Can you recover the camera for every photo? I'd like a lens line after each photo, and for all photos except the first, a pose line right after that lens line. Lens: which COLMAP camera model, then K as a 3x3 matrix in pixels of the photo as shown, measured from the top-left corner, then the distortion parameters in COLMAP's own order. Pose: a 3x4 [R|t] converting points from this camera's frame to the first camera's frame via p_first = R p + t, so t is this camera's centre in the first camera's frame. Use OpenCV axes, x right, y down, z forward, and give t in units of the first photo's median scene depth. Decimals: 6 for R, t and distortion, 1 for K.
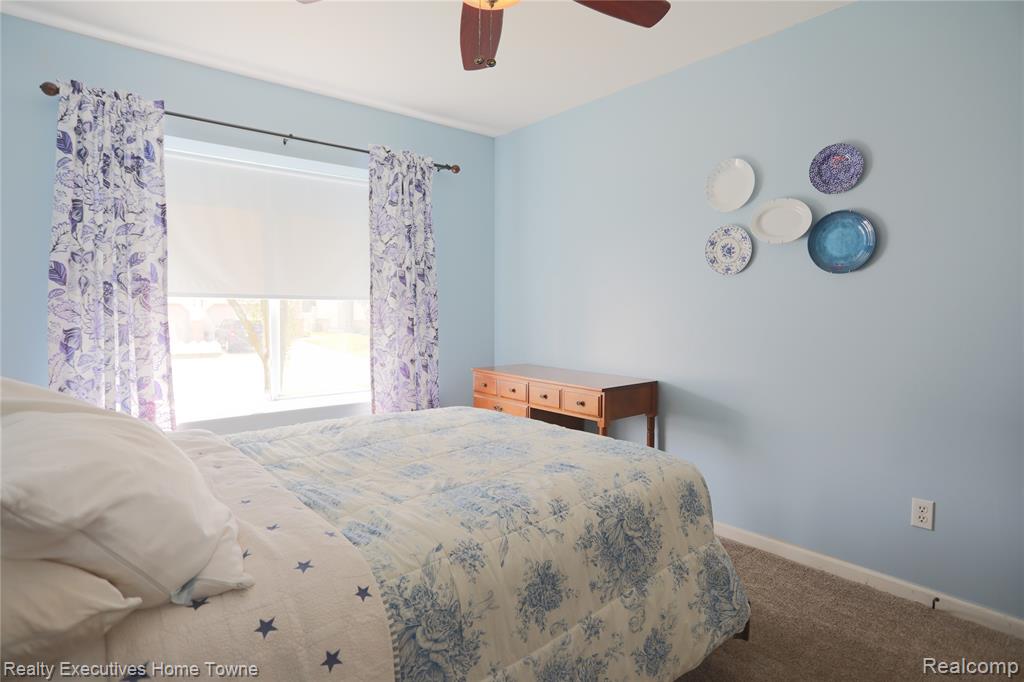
lens RADIAL K [[530.1, 0, 515.9], [0, 530.1, 330.3], [0, 0, 1]] dist [-0.079649, 0.042745]
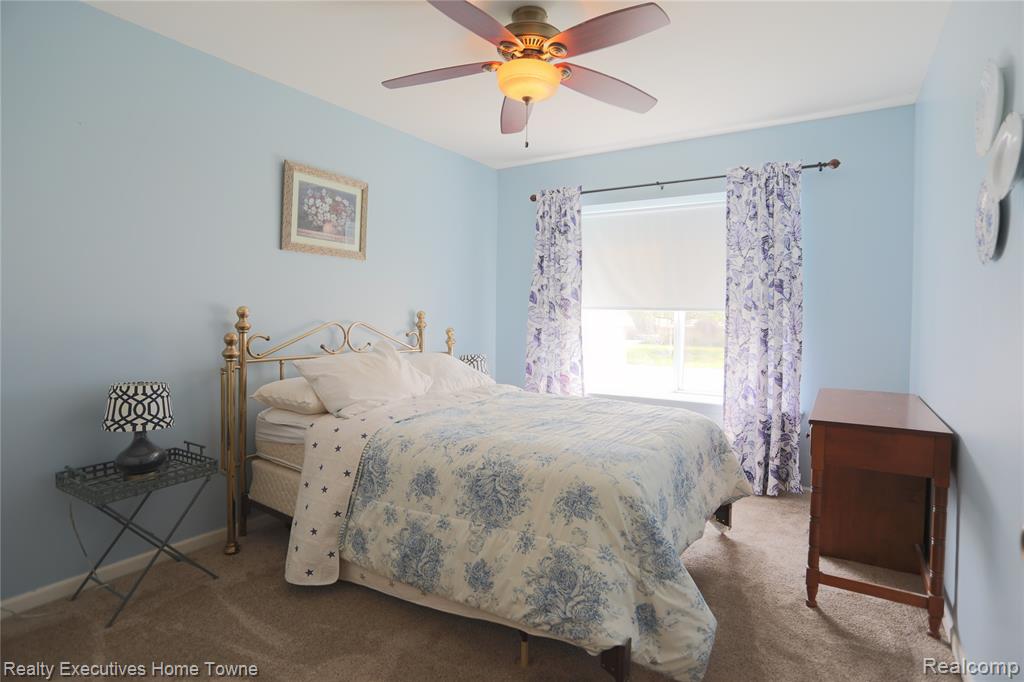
lens RADIAL K [[530.1, 0, 515.9], [0, 530.1, 330.3], [0, 0, 1]] dist [-0.079649, 0.042745]
pose [[0.295549, 0.027441, -0.954933, 0.812782], [-0.049572, 0.998681, 0.013356, -0.014993], [0.954041, 0.043390, 0.296519, 0.346608]]
